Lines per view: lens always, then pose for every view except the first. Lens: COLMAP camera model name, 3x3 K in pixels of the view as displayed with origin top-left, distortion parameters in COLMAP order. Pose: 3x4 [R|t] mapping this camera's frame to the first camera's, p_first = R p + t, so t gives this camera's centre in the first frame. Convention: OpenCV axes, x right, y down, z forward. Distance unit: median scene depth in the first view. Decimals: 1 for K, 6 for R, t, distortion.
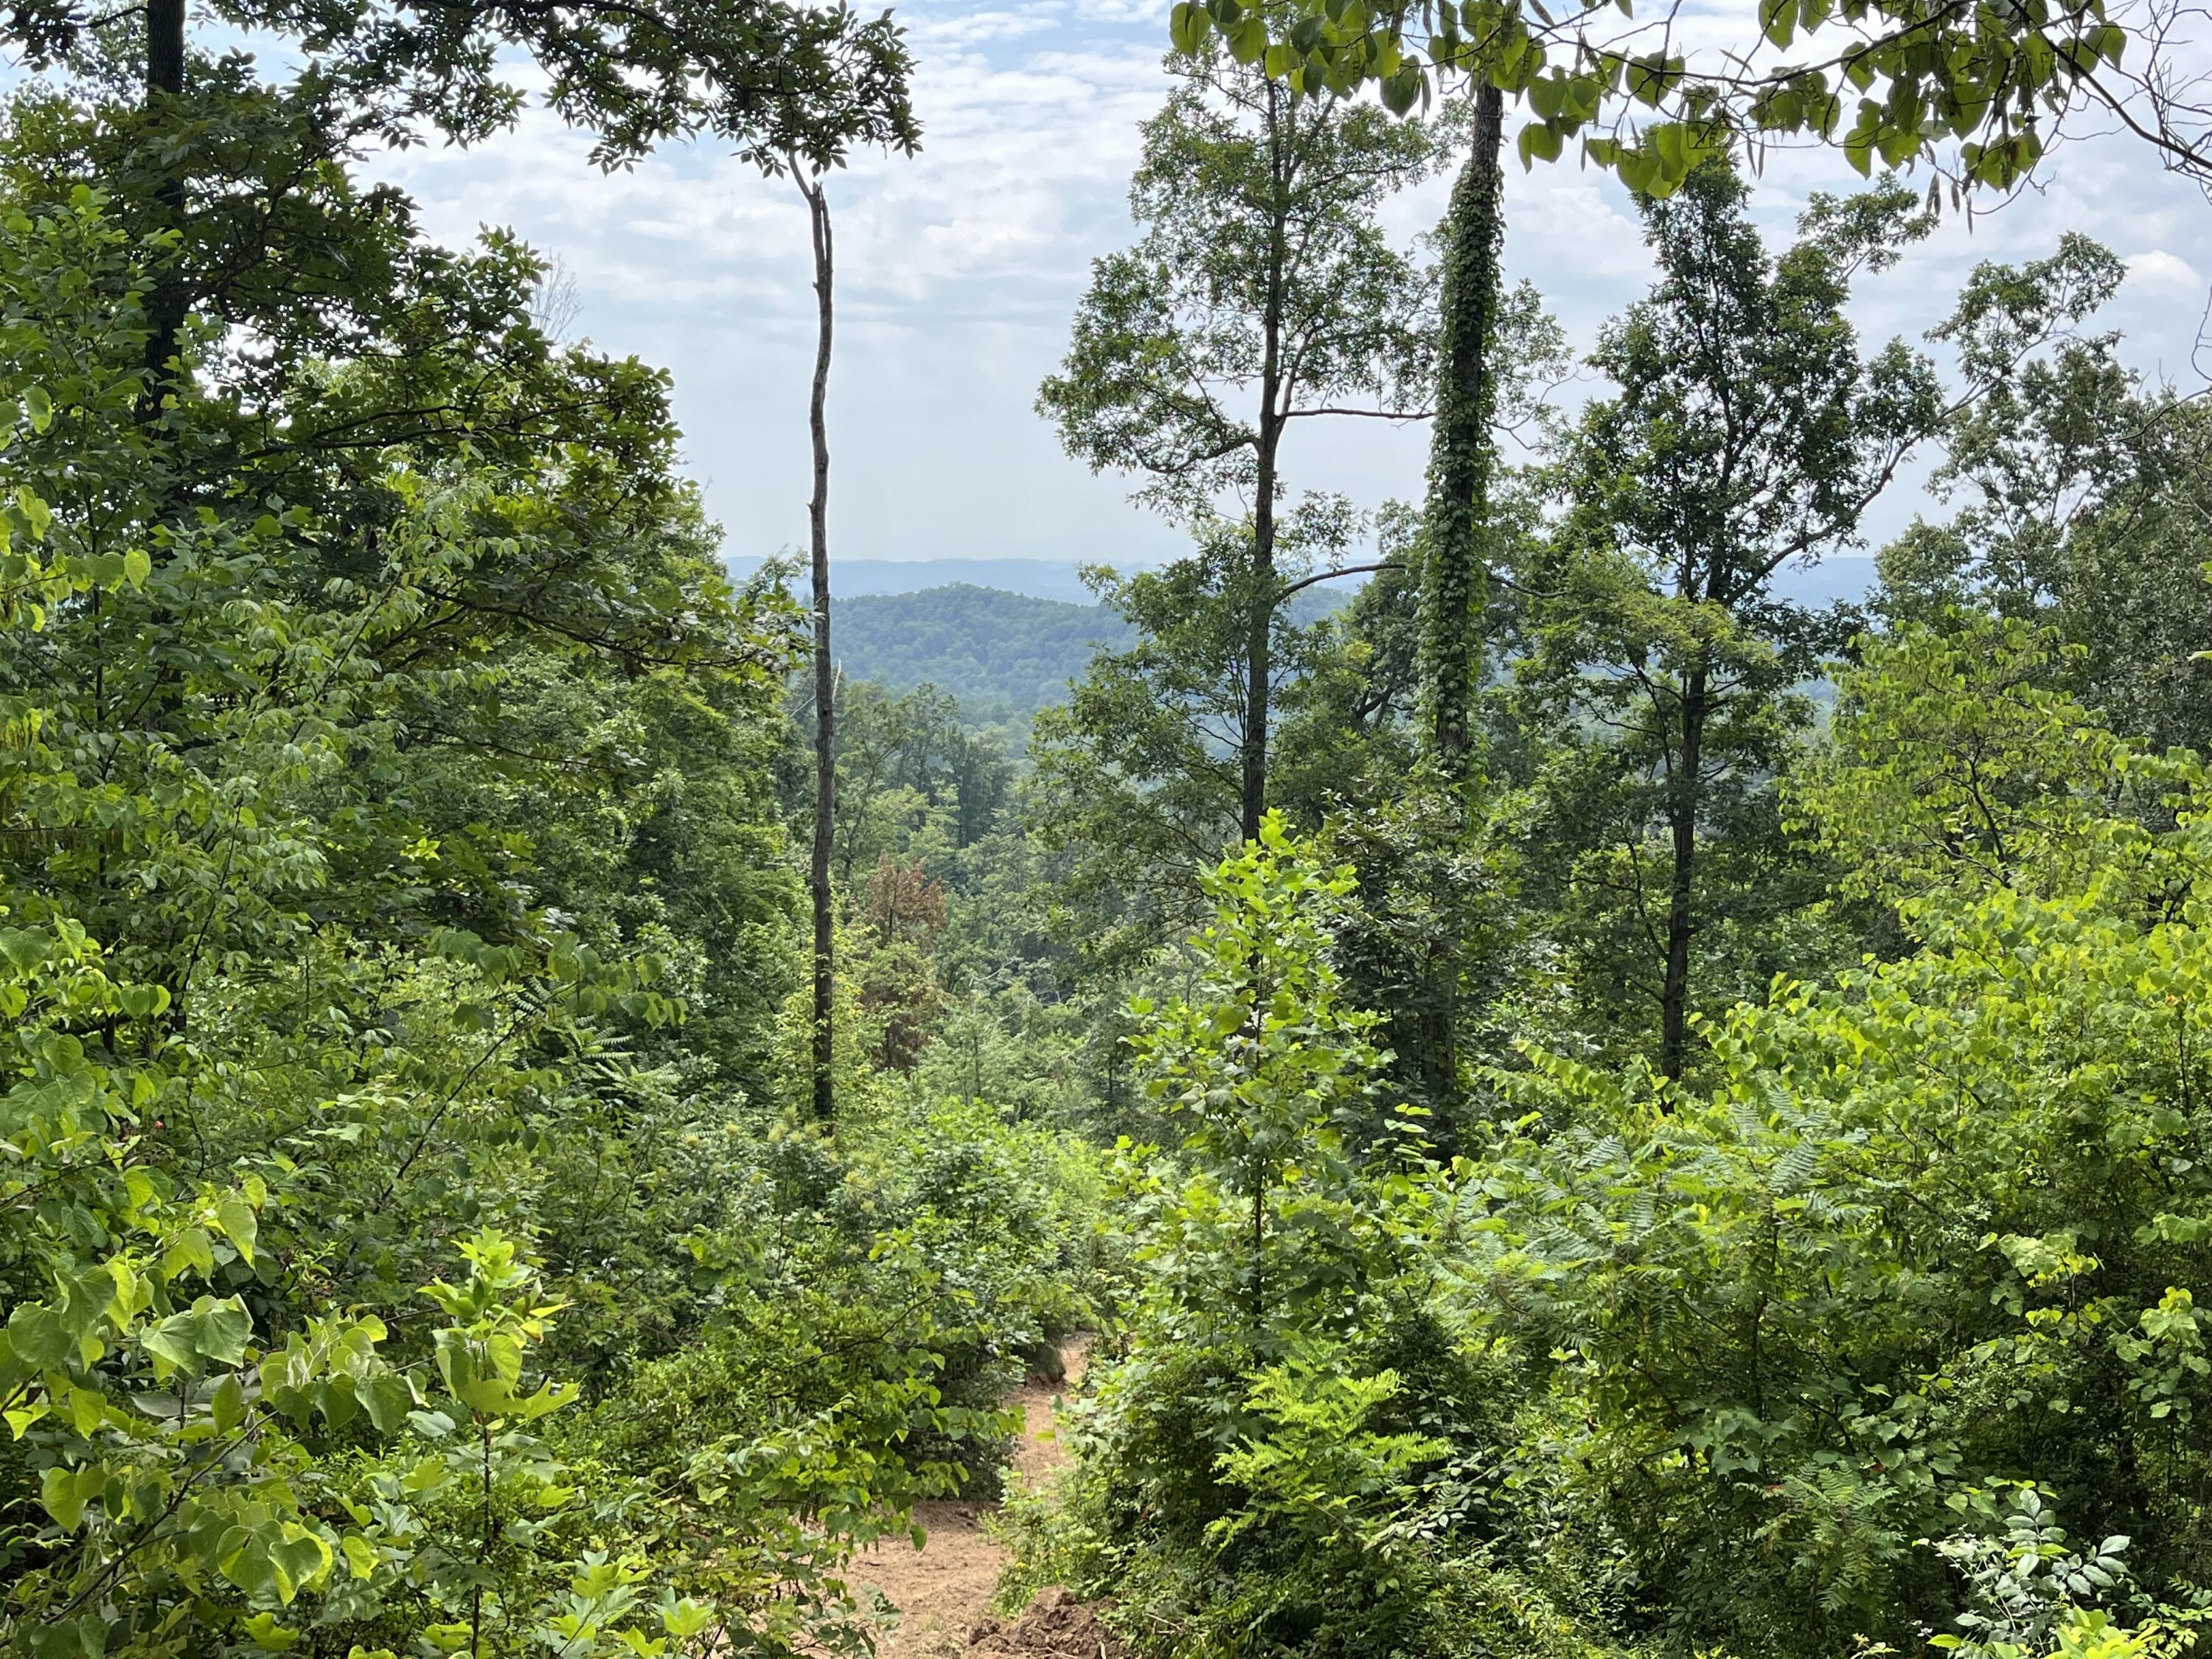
lens RADIAL K [[2510.3, 0, 1106.0], [0, 2510.3, 829.5], [0, 0, 1]] dist [-0.025776, -0.046783]
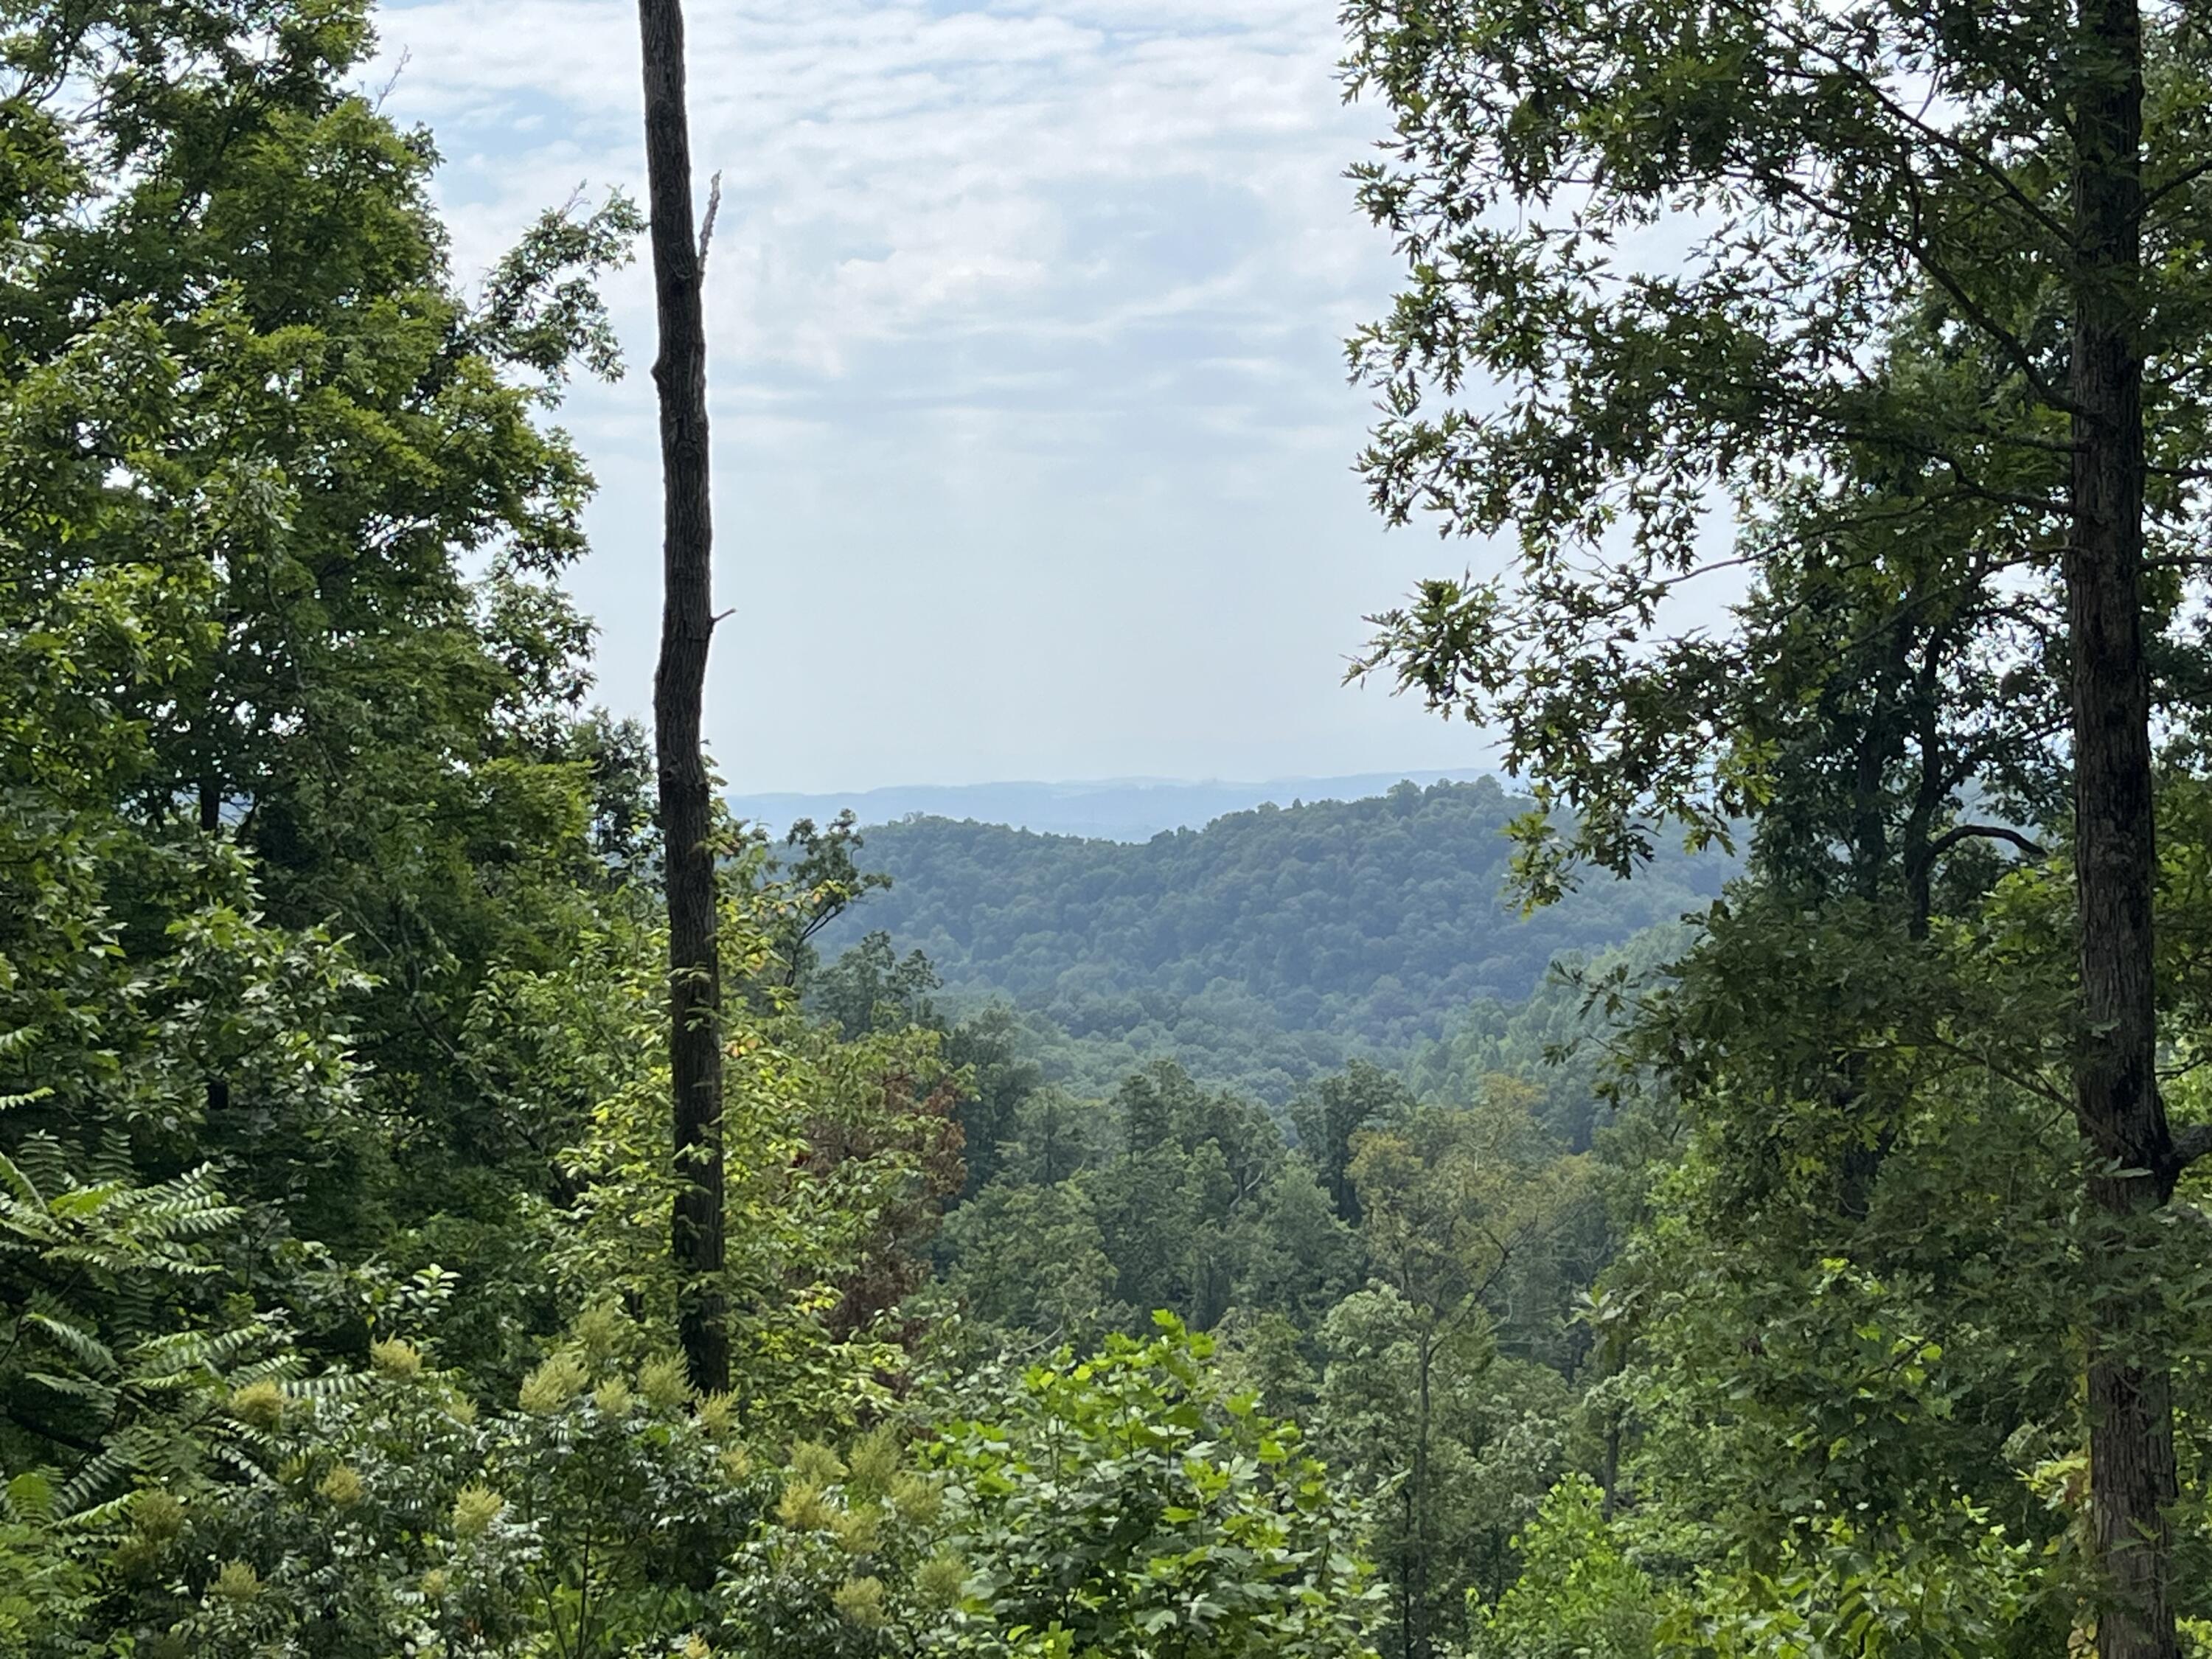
lens RADIAL K [[3936.8, 0, 1106.0], [0, 3936.8, 829.5], [0, 0, 1]] dist [0.293869, 0.050082]
pose [[0.999026, -0.043162, -0.009176, -0.233414], [0.041974, 0.993667, -0.104232, 0.456983], [0.013617, 0.103746, 0.994511, 2.140677]]
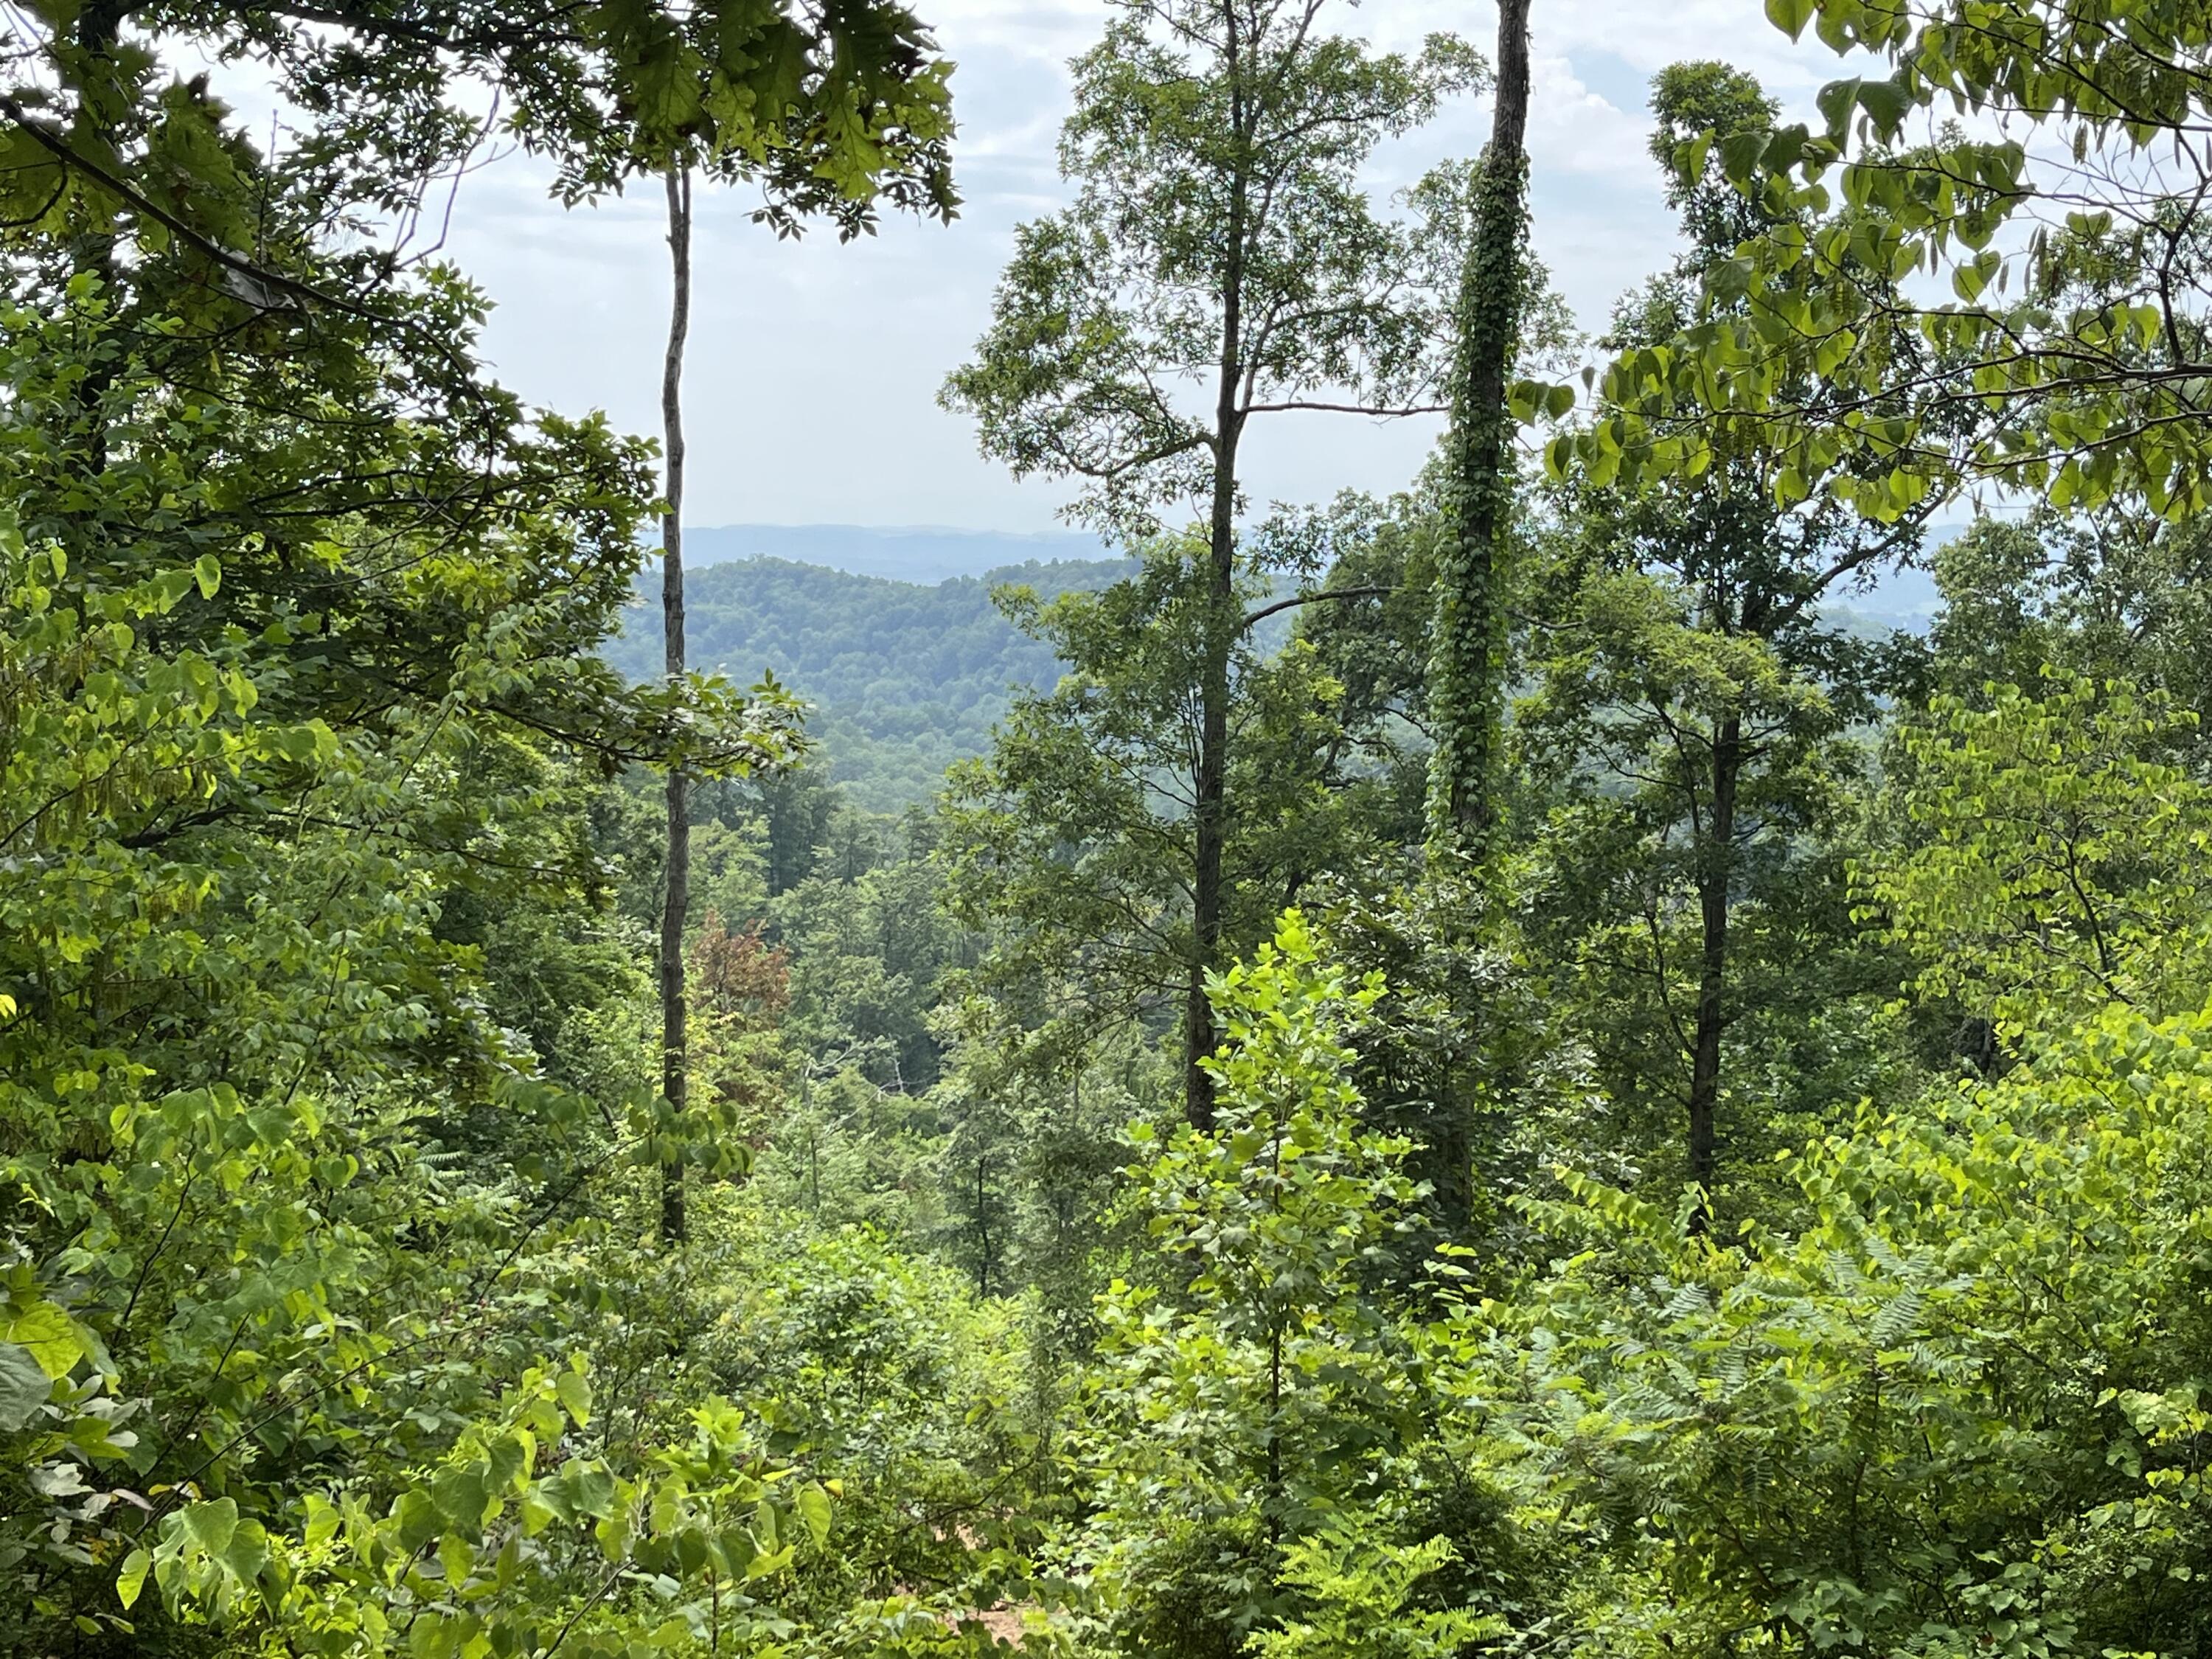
lens RADIAL K [[3076.8, 0, 1099.9], [0, 3076.8, 858.4], [0, 0, 1]] dist [0.000926, -0.124613]
pose [[0.999418, 0.001891, 0.034053, -0.037327], [-0.001559, 0.999951, -0.009772, -0.014987], [-0.034069, 0.009713, 0.999372, -0.082344]]
